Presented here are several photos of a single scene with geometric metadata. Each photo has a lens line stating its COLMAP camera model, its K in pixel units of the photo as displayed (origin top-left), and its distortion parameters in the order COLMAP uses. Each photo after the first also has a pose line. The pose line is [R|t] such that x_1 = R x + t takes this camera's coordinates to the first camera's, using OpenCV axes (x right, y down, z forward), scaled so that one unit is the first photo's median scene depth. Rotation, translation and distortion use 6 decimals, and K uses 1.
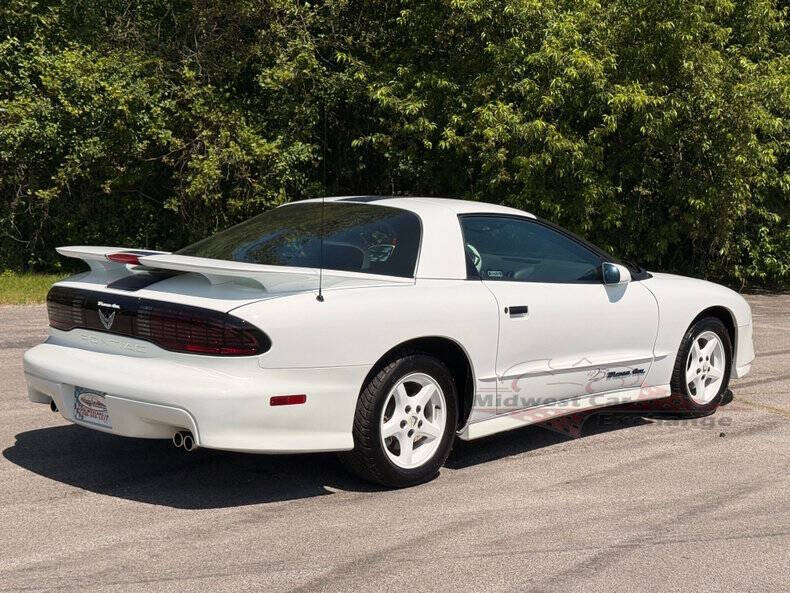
lens RADIAL K [[1173.7, 0, 380.9], [0, 1173.7, 299.9], [0, 0, 1]] dist [0.126049, -0.068429]
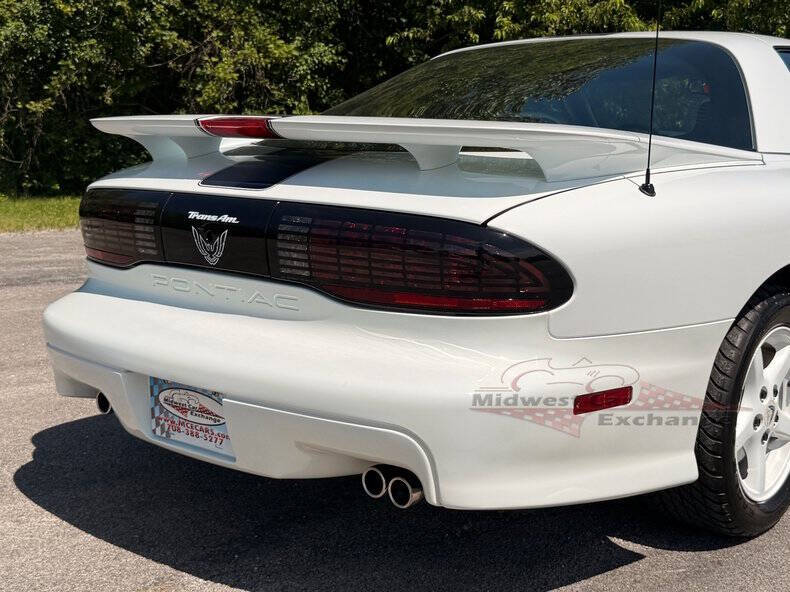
lens RADIAL K [[1032.9, 0, 395.0], [0, 1032.9, 296.0], [0, 0, 1]] dist [0.232965, -0.630710]
pose [[0.998127, -0.033737, 0.051027, -0.062139], [0.029991, 0.996919, 0.072480, 0.002843], [-0.053315, -0.070814, 0.996064, 0.193090]]
